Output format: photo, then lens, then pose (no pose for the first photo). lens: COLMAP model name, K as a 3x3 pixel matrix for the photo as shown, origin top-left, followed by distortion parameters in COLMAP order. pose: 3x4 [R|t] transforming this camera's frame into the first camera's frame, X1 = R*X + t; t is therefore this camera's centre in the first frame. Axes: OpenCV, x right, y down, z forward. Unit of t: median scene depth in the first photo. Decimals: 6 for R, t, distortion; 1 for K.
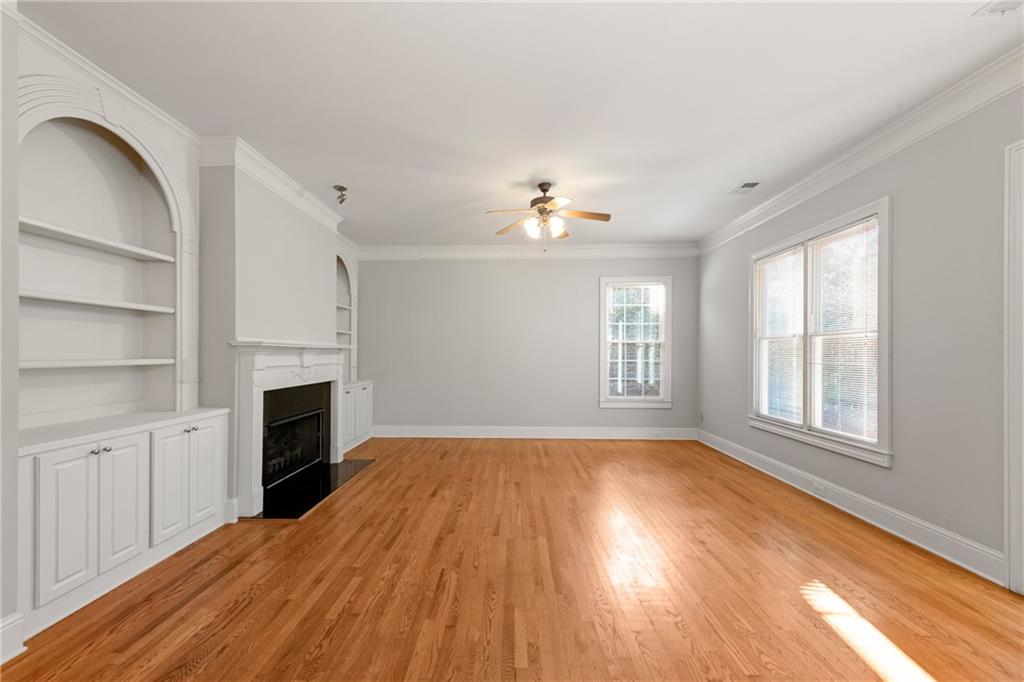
lens RADIAL K [[408.5, 0, 509.8], [0, 408.5, 346.6], [0, 0, 1]] dist [0.011763, -0.002005]
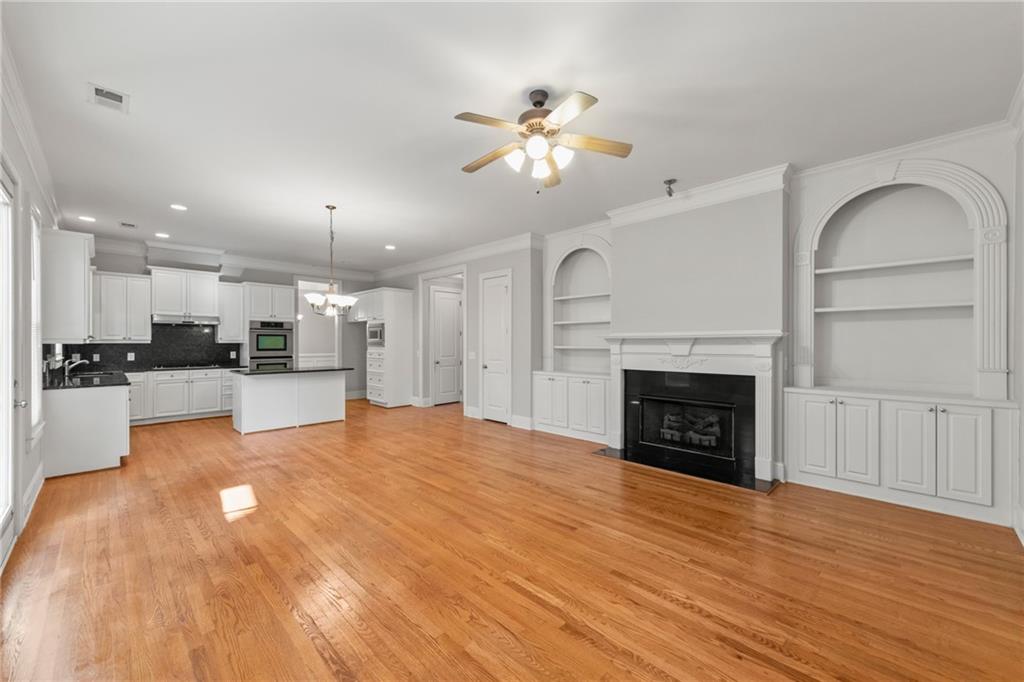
lens RADIAL K [[408.5, 0, 509.9], [0, 408.5, 349.7], [0, 0, 1]] dist [0.011763, -0.002005]
pose [[-0.696325, 0.013639, -0.717597, 0.727724], [0.012487, 0.999898, 0.006888, 0.023745], [0.717618, -0.004164, -0.696424, 1.730819]]
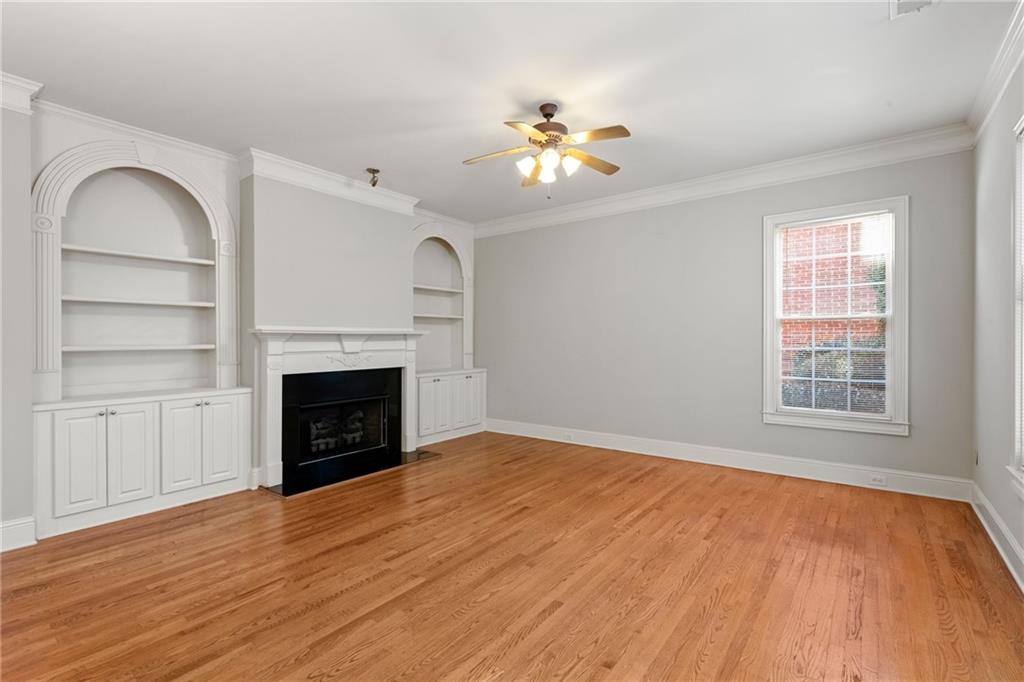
lens RADIAL K [[477.0, 0, 516.2], [0, 477.0, 334.0], [0, 0, 1]] dist [0.006673, -0.001374]
pose [[0.815087, -0.011443, -0.579225, 0.640174], [0.015266, 0.999882, 0.001729, 0.008253], [0.579137, -0.010252, 0.815166, 0.324670]]
